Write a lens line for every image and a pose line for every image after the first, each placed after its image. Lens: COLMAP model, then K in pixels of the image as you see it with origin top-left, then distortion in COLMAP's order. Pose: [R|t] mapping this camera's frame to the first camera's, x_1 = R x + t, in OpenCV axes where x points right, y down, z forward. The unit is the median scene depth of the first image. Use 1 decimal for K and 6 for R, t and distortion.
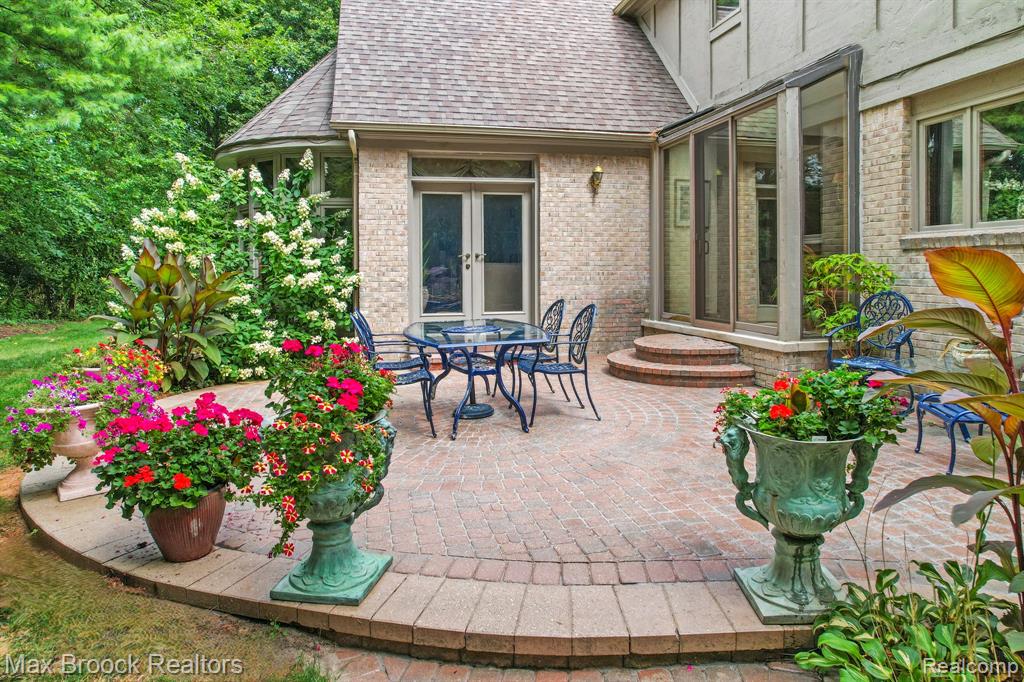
lens RADIAL K [[659.6, 0, 512.0], [0, 659.6, 341.0], [0, 0, 1]] dist [-0.081512, 0.076855]
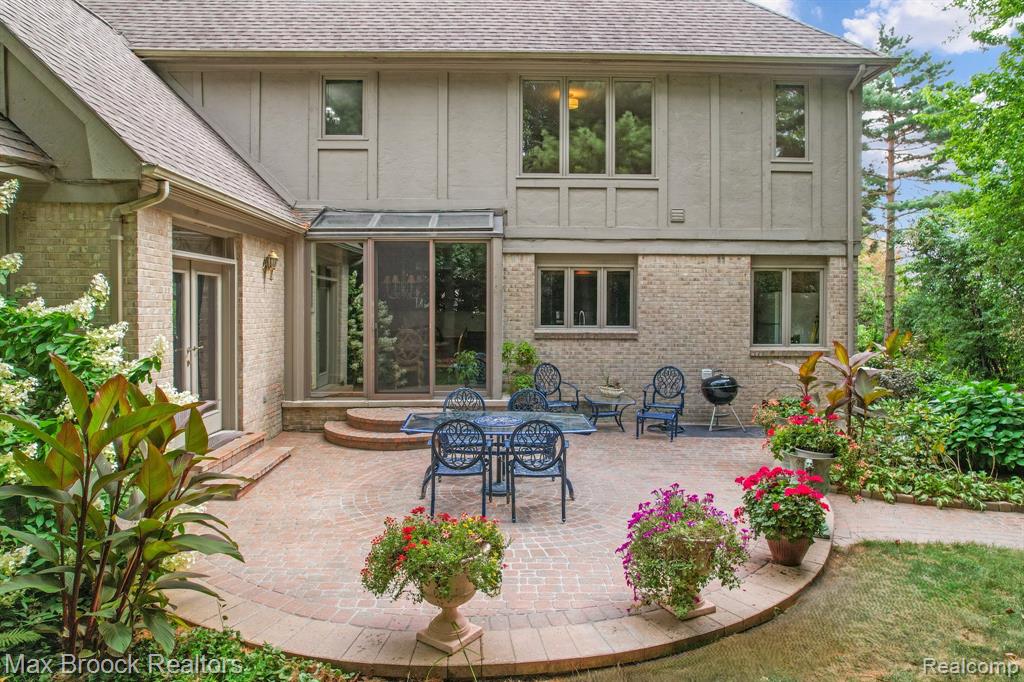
lens RADIAL K [[659.6, 0, 512.0], [0, 659.6, 341.0], [0, 0, 1]] dist [-0.081512, 0.076855]
pose [[0.192853, -0.045803, 0.980158, -0.780683], [0.099426, 0.994681, 0.026919, -0.128177], [-0.976177, 0.092262, 0.196381, 0.485098]]
